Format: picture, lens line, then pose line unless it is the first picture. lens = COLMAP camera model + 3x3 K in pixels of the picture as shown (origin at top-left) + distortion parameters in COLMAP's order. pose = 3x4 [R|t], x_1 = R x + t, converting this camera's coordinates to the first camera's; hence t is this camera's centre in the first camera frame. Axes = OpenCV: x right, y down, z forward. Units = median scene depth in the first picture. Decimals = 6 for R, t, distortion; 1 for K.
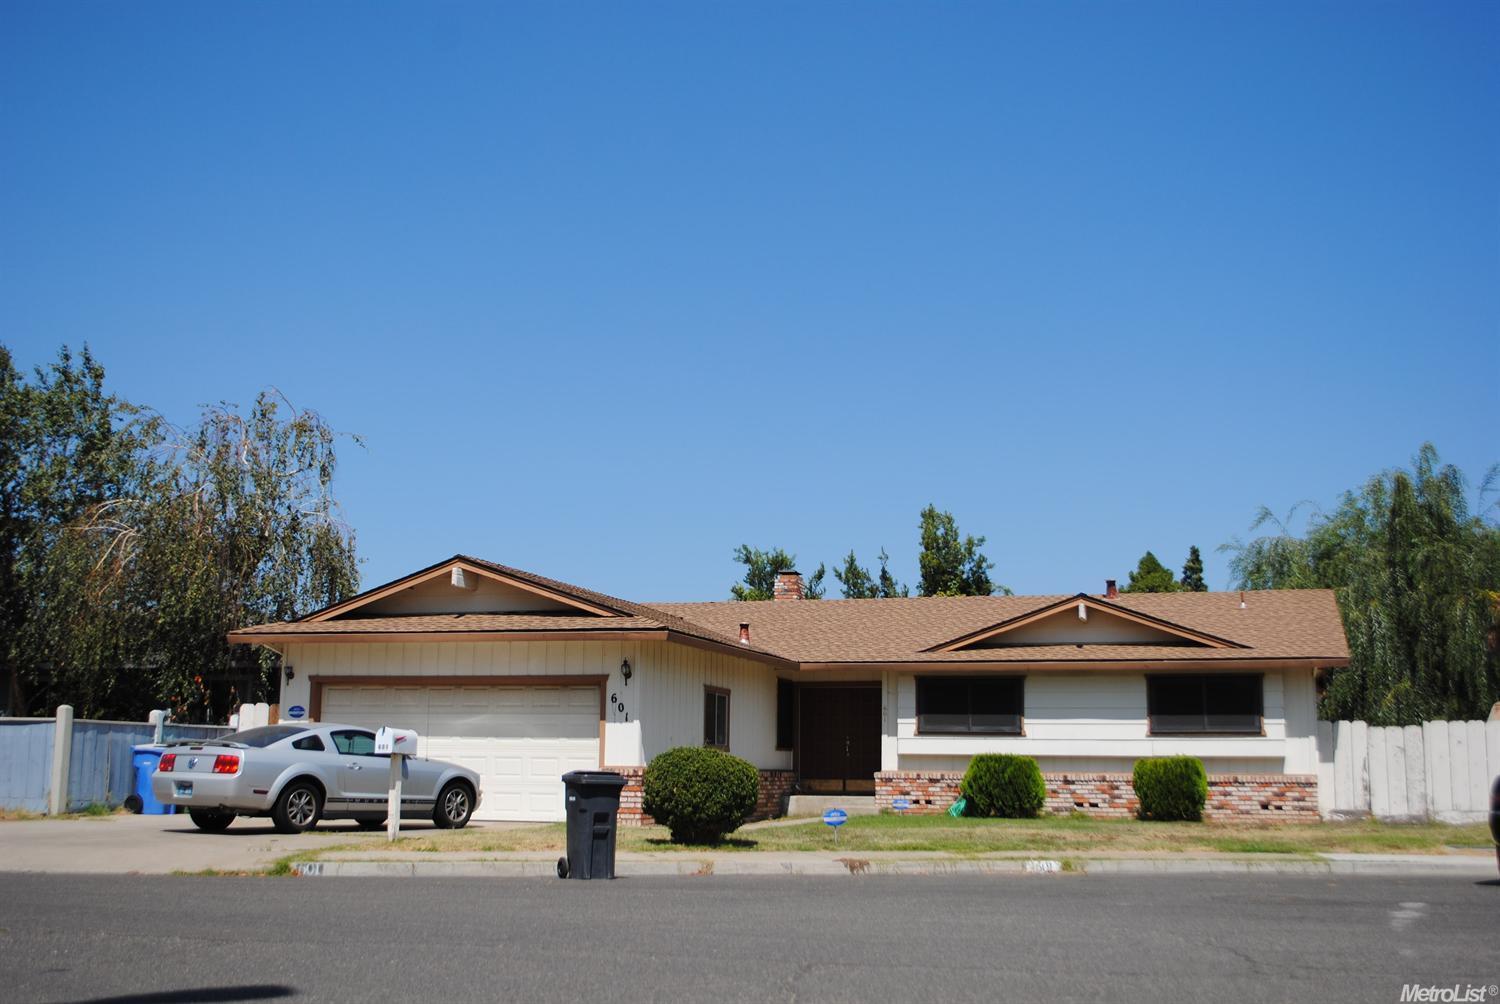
lens RADIAL K [[1739.8, 0, 750.0], [0, 1739.8, 502.0], [0, 0, 1]] dist [-0.058429, -0.001061]
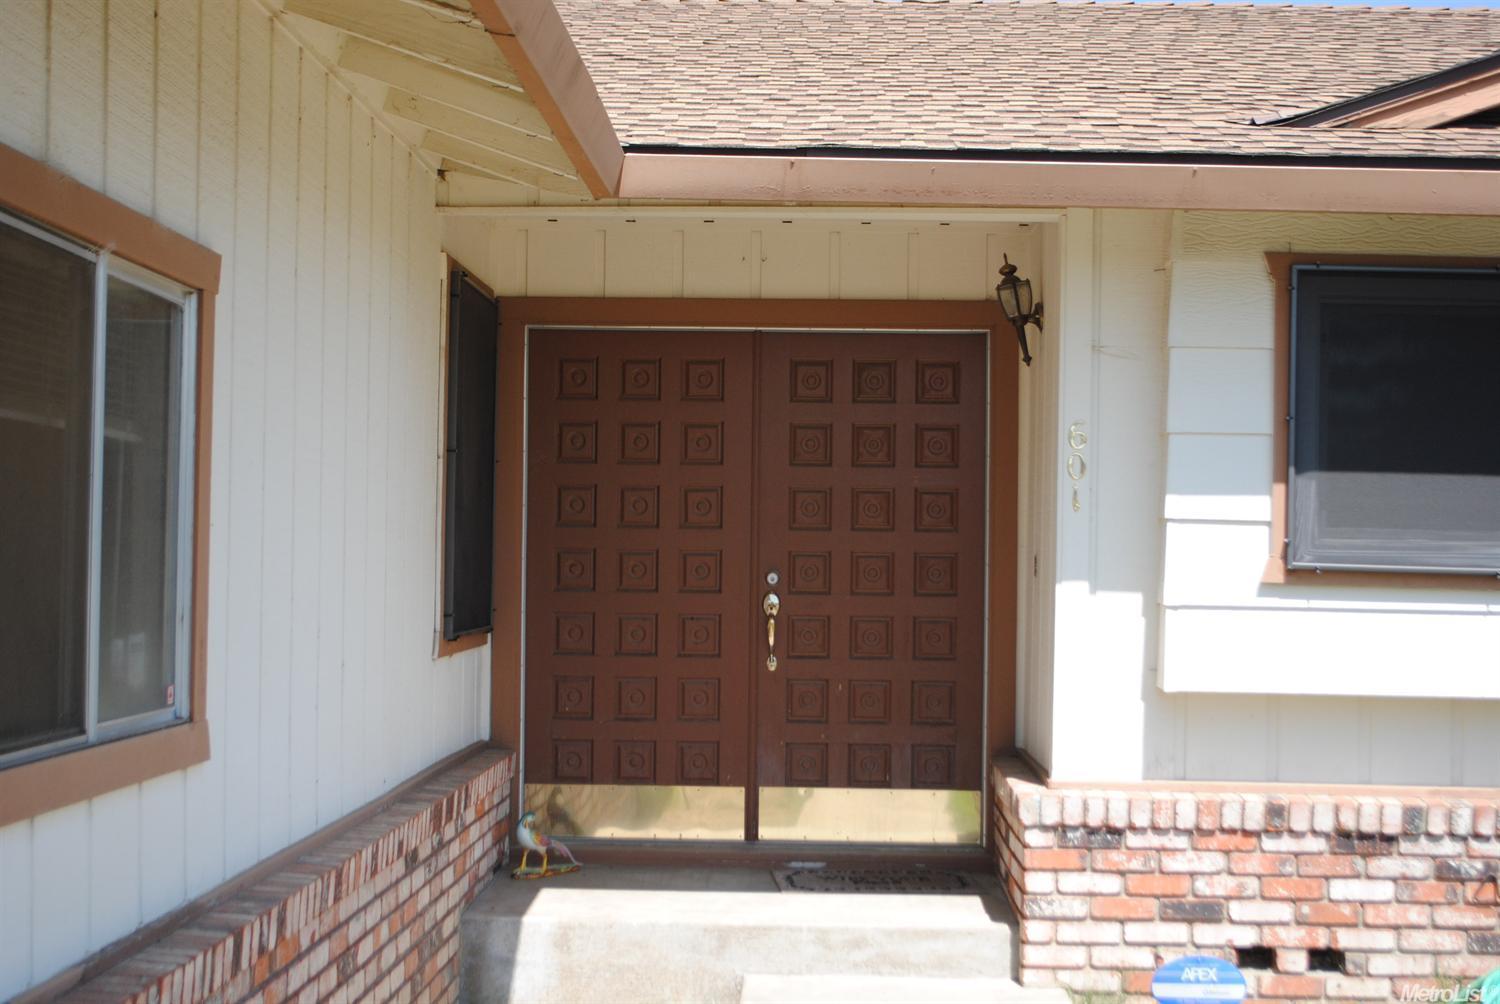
lens RADIAL K [[2130.5, 0, 750.0], [0, 2130.5, 502.0], [0, 0, 1]] dist [0.009834, 0.014566]
pose [[0.959118, 0.007710, 0.282900, -0.017654], [-0.047951, 0.989603, 0.135600, 0.104468], [-0.278913, -0.143622, 0.949516, 0.857311]]
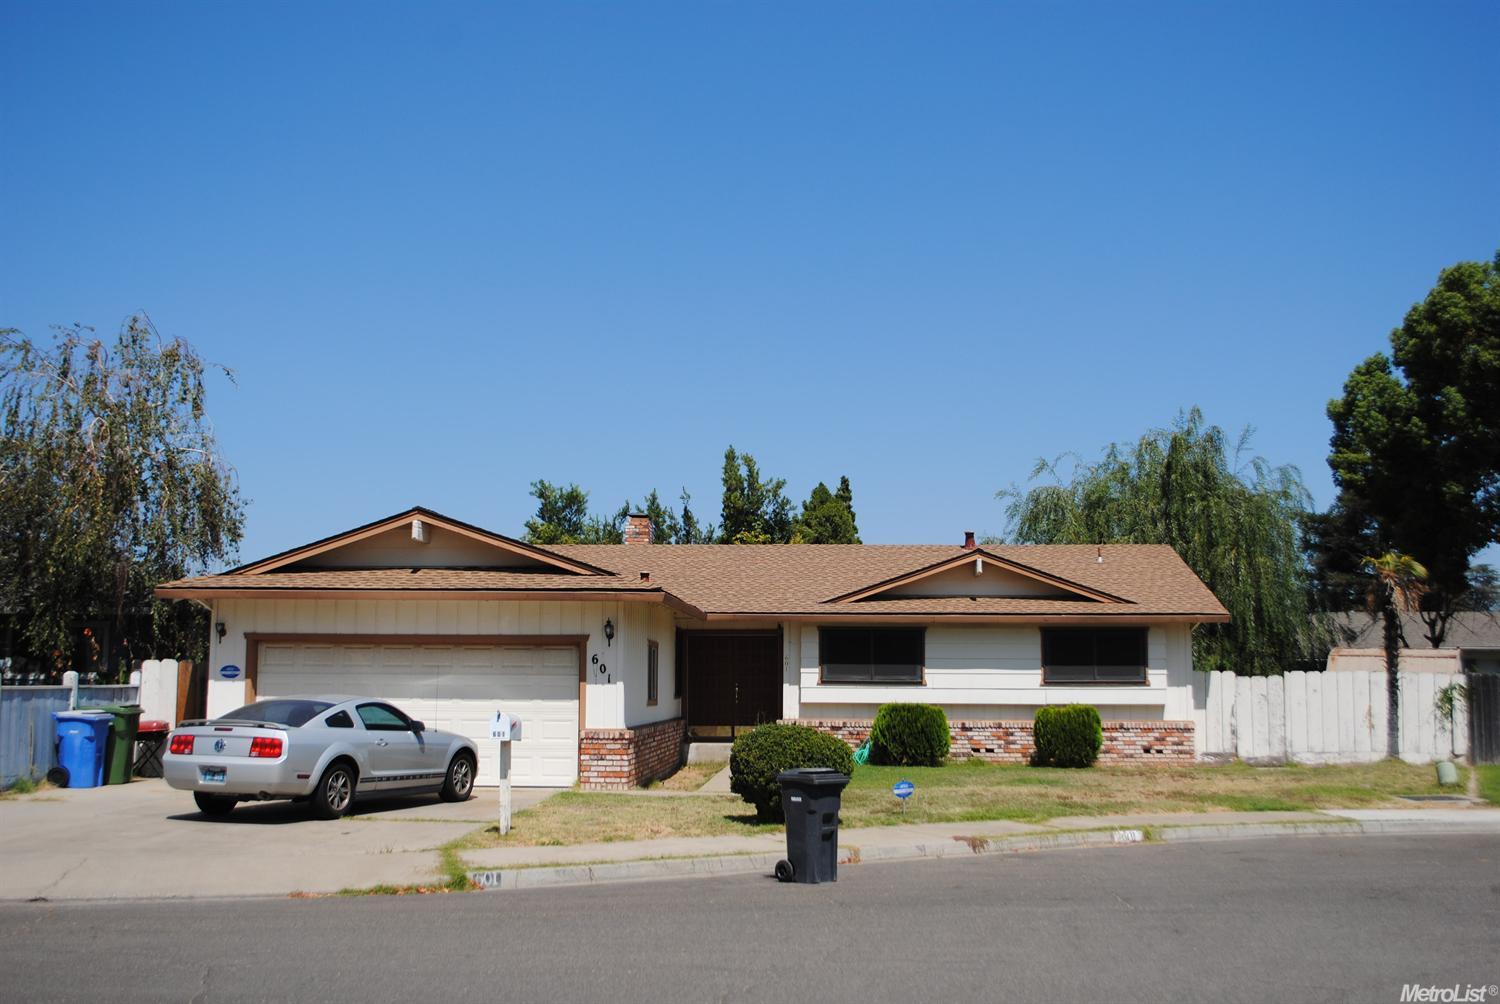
lens RADIAL K [[1652.3, 0, 750.0], [0, 1652.3, 502.0], [0, 0, 1]] dist [-0.055563, -0.005051]
pose [[0.967076, 0.019250, 0.253758, -0.204299], [-0.032477, 0.998317, 0.048040, -0.019695], [-0.252406, -0.054699, 0.966074, 0.079357]]
